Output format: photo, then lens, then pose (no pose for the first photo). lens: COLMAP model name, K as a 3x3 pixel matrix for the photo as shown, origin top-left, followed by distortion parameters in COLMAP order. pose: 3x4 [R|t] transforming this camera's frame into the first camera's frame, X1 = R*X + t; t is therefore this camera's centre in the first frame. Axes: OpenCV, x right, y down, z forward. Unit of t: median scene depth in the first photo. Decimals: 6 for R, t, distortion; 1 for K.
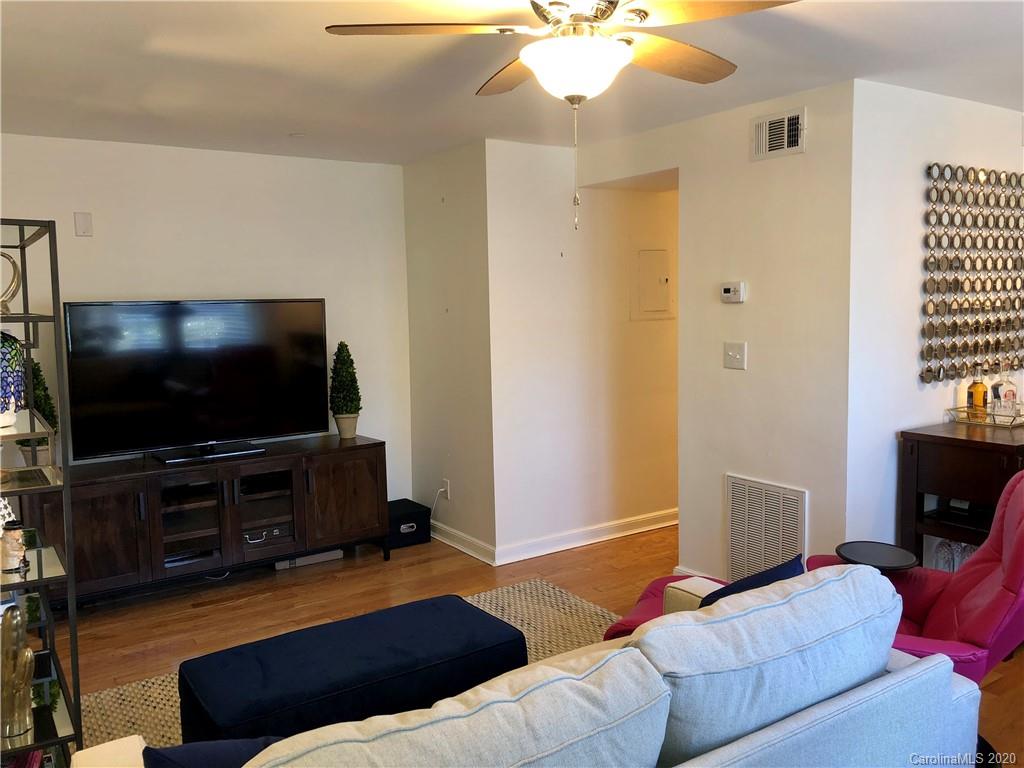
lens RADIAL K [[835.4, 0, 493.1], [0, 835.4, 389.5], [0, 0, 1]] dist [0.034921, -0.025657]
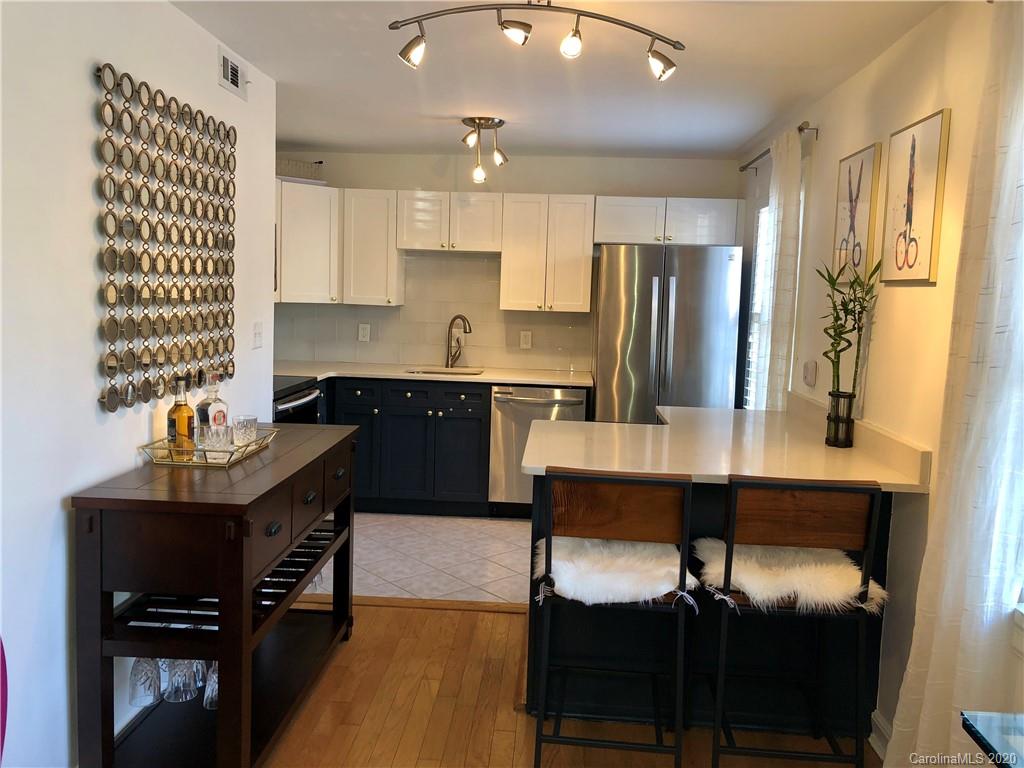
lens RADIAL K [[835.4, 0, 506.3], [0, 835.4, 374.9], [0, 0, 1]] dist [0.034921, -0.025657]
pose [[0.600881, -0.033370, 0.798642, 0.182746], [0.031614, 0.999339, 0.017970, -0.036630], [-0.798713, 0.014451, 0.601538, 0.366626]]
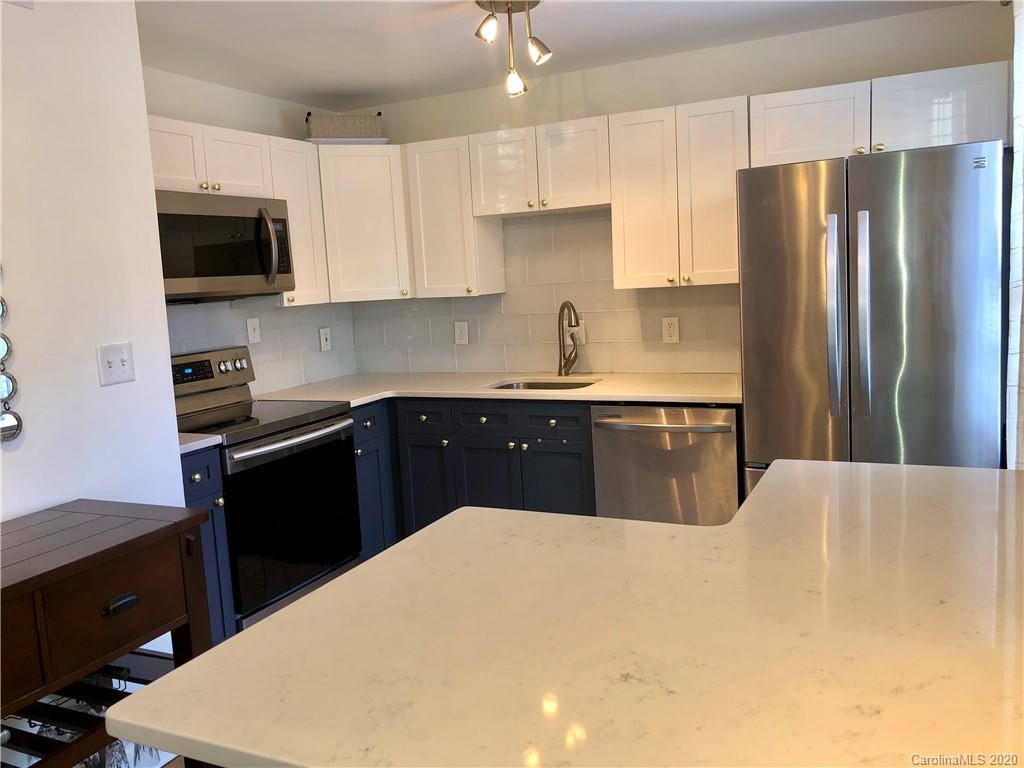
lens RADIAL K [[835.4, 0, 511.2], [0, 835.4, 374.7], [0, 0, 1]] dist [0.034921, -0.025657]
pose [[0.857185, -0.081226, 0.508564, 0.700364], [0.082237, 0.996401, 0.020530, -0.053954], [-0.508401, 0.024225, 0.860780, 0.459358]]
